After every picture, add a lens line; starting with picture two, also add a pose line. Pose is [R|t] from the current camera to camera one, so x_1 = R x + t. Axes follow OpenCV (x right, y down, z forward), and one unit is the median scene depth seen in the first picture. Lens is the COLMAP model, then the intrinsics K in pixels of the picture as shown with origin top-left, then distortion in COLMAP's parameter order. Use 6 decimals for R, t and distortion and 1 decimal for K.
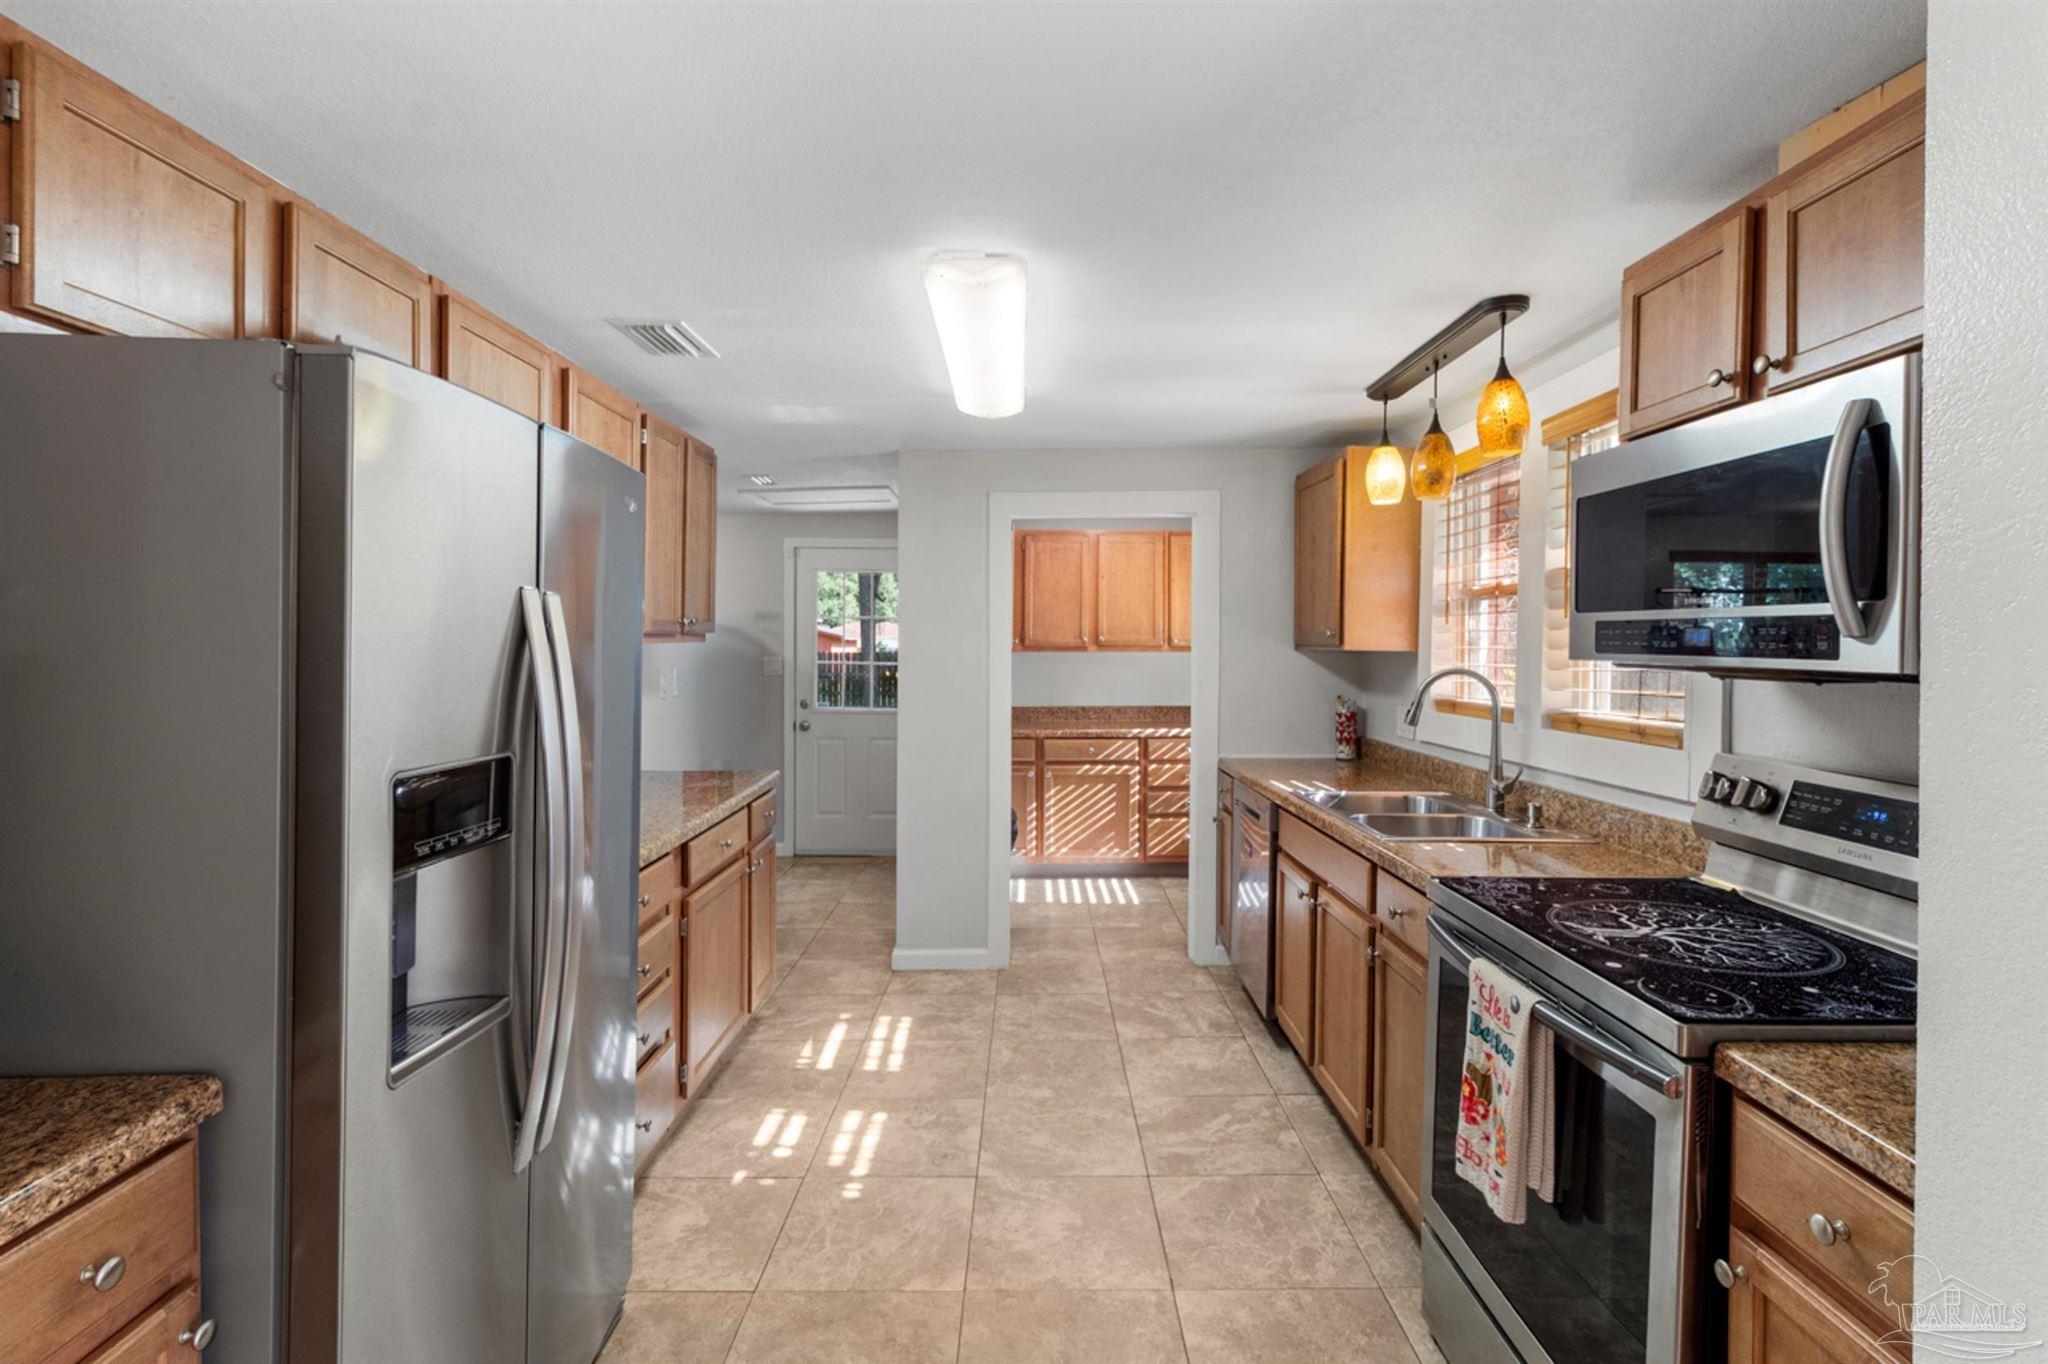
lens RADIAL K [[963.5, 0, 1039.6], [0, 963.5, 651.0], [0, 0, 1]] dist [0.006970, -0.000021]
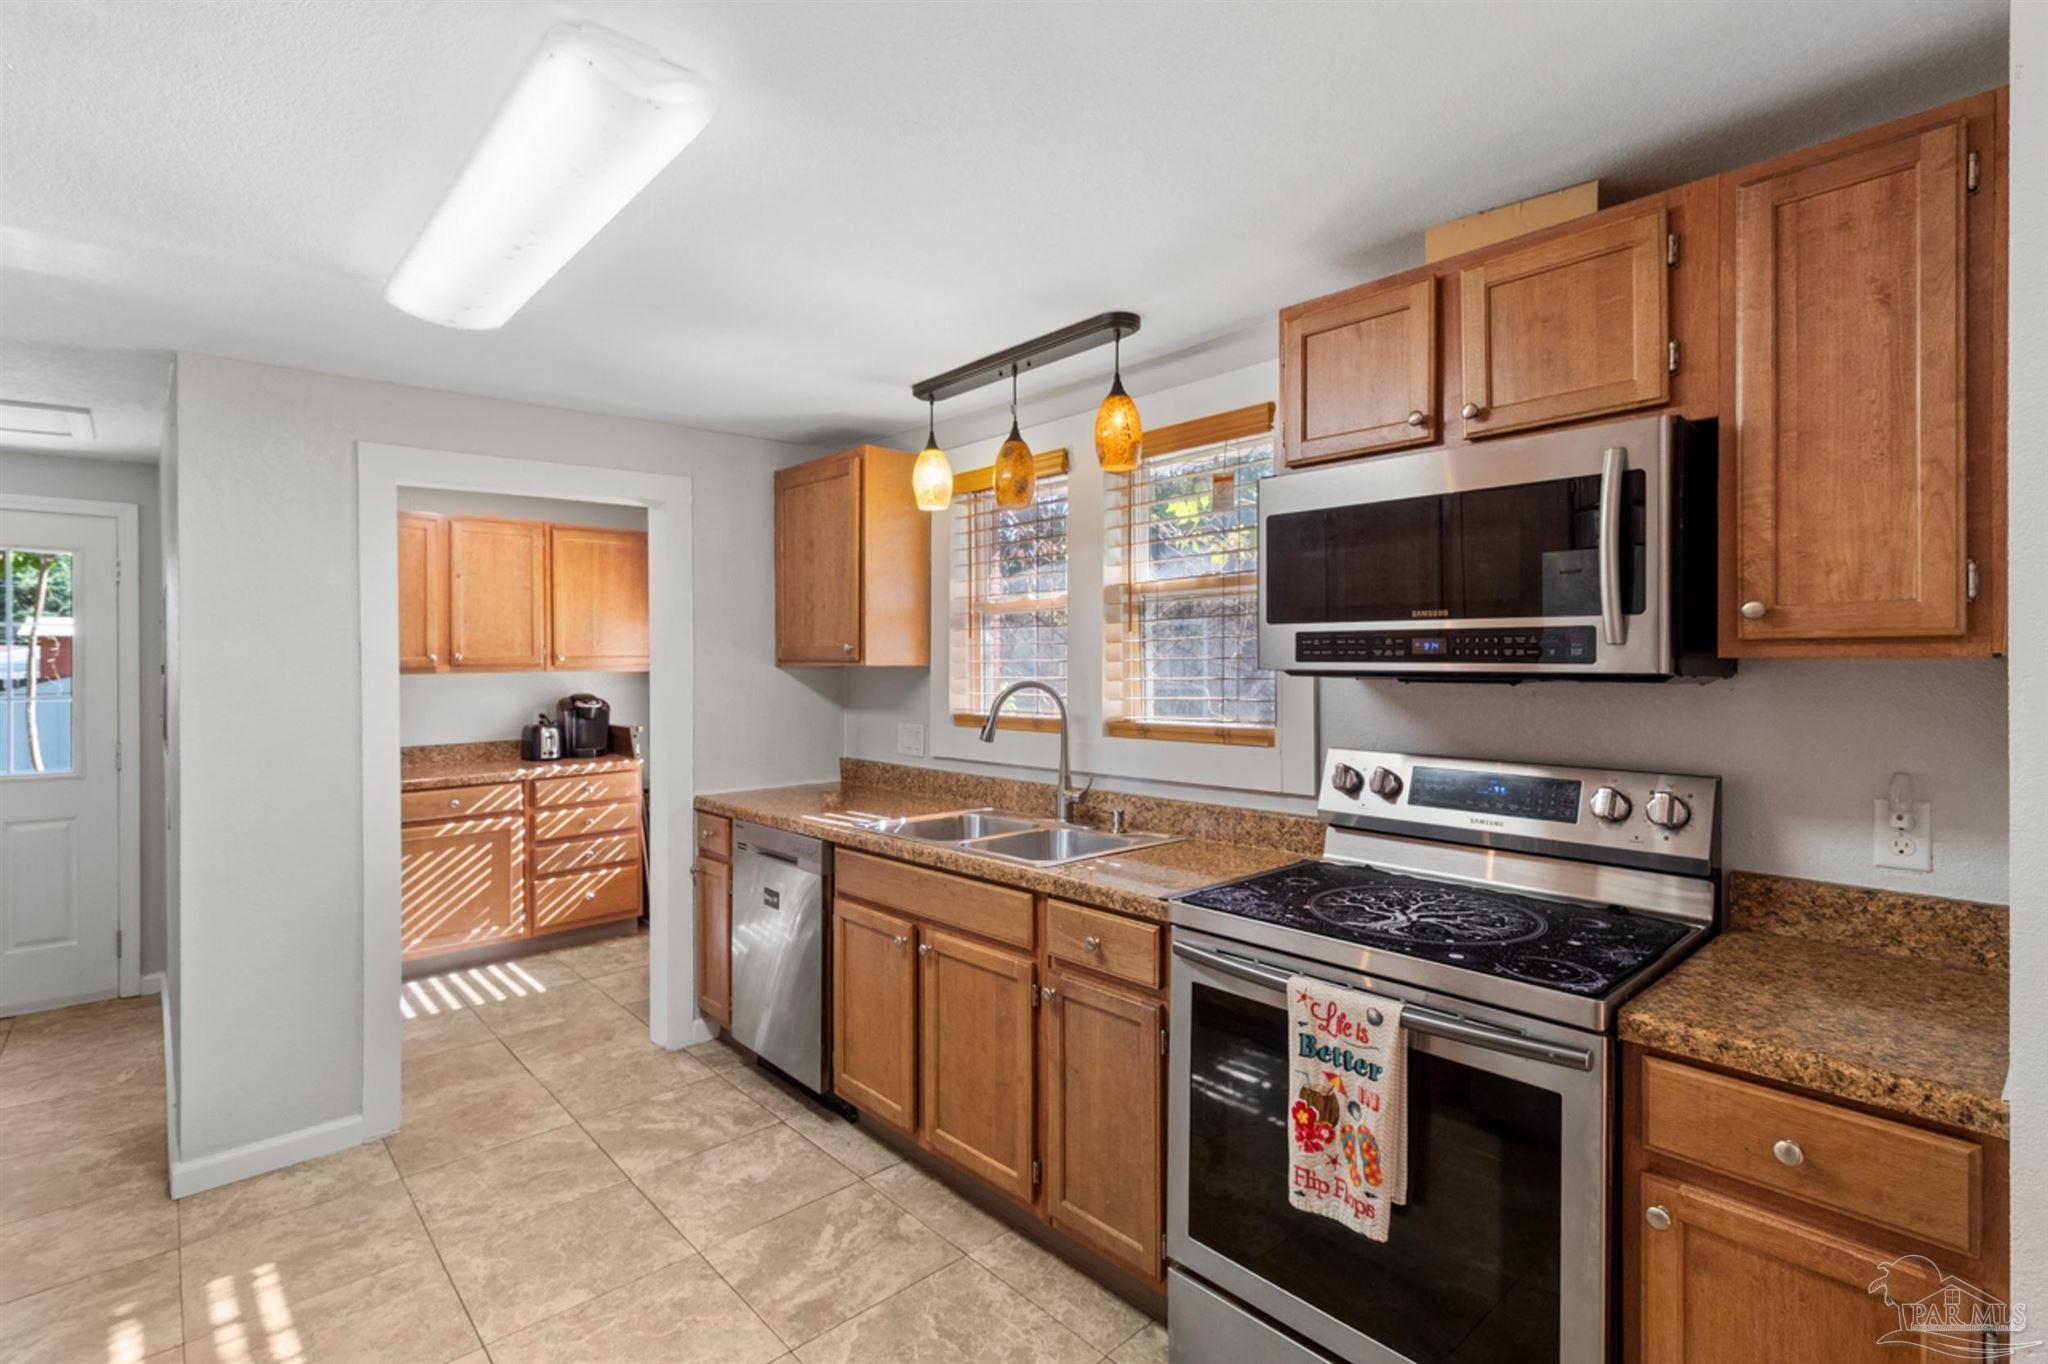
lens RADIAL K [[963.5, 0, 1031.9], [0, 963.5, 661.1], [0, 0, 1]] dist [0.006970, -0.000021]
pose [[0.747757, -0.009390, 0.663906, -0.226516], [0.014880, 0.999886, -0.002618, -0.000408], [-0.663805, 0.011837, 0.747812, 0.262552]]
